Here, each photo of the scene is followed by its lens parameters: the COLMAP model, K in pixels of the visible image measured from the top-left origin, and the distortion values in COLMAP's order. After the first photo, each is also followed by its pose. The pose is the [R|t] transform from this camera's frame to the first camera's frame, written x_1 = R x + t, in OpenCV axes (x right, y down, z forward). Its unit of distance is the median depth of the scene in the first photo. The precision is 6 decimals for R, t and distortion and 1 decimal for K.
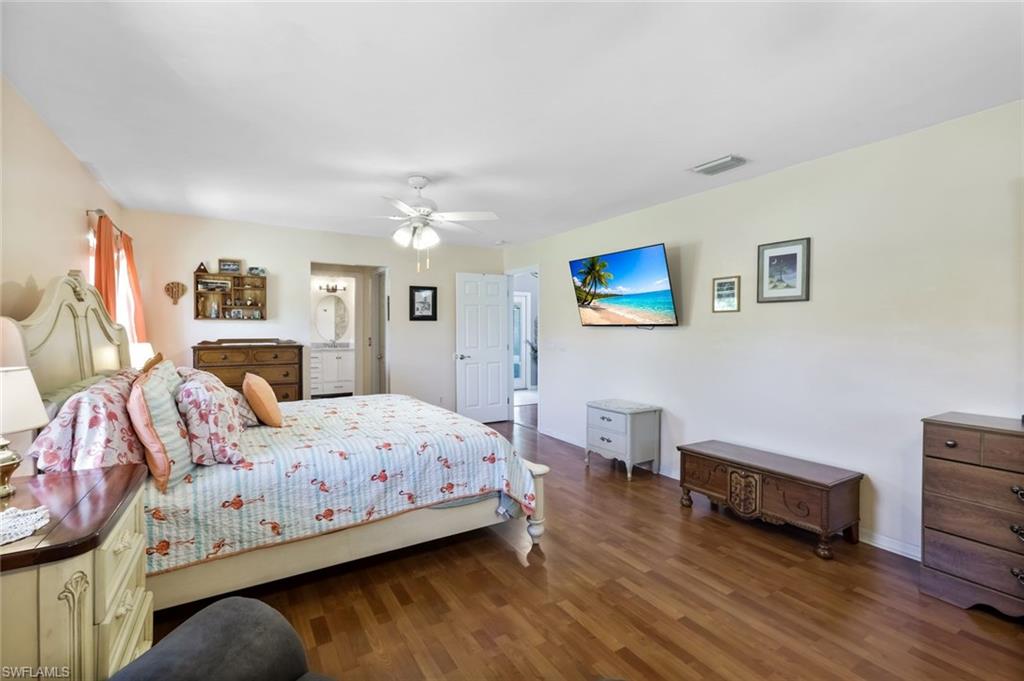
lens RADIAL K [[456.9, 0, 512.0], [0, 456.9, 339.8], [0, 0, 1]] dist [0.000897, 0.000128]
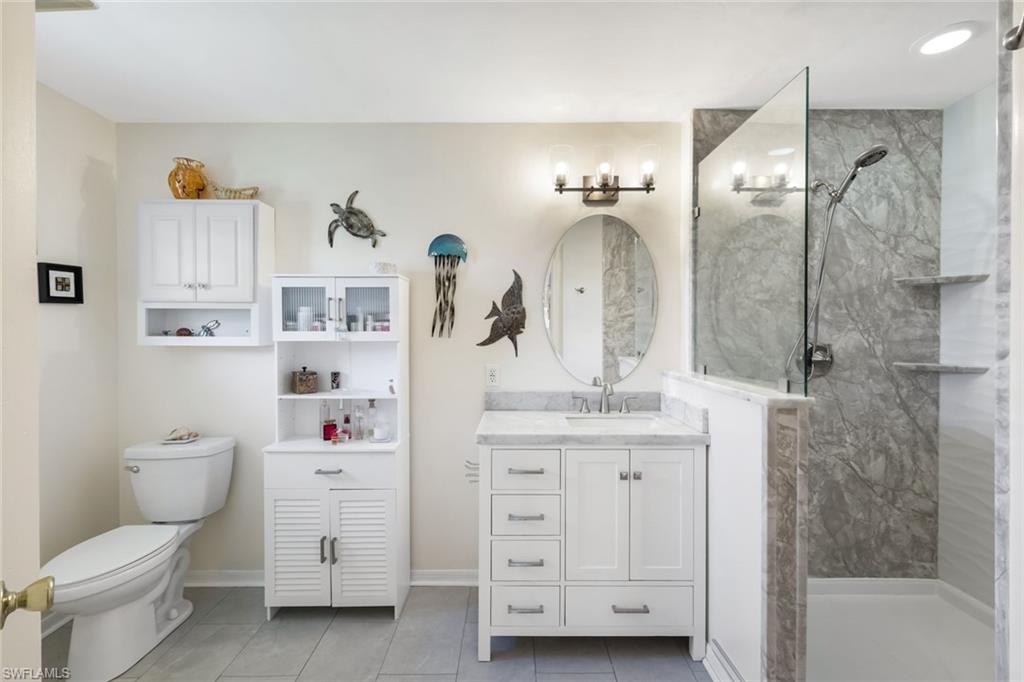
lens RADIAL K [[456.9, 0, 513.3], [0, 456.9, 336.6], [0, 0, 1]] dist [0.000897, 0.000128]
pose [[0.854711, 0.005185, -0.519078, -0.299956], [-0.005325, 0.999985, 0.001221, -0.028554], [0.519076, 0.001720, 0.854726, 0.749260]]
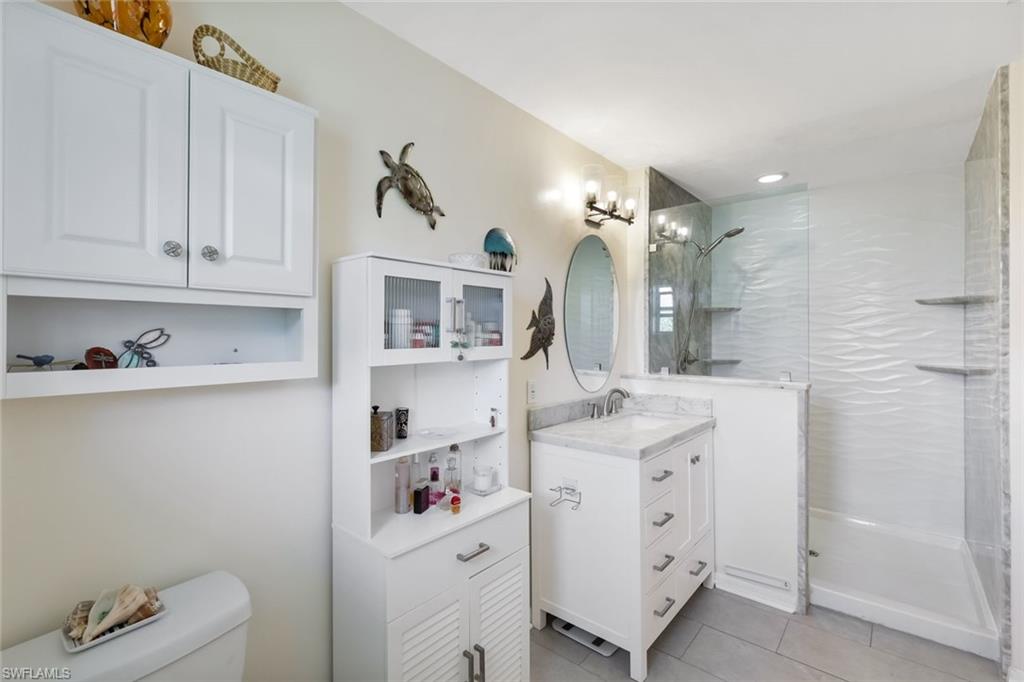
lens RADIAL K [[456.9, 0, 510.4], [0, 456.9, 339.3], [0, 0, 1]] dist [0.000897, 0.000128]
pose [[0.950119, -0.005948, 0.311831, -0.555626], [0.006557, 0.999978, -0.000905, -0.033674], [-0.311819, 0.002904, 0.950137, 0.742669]]
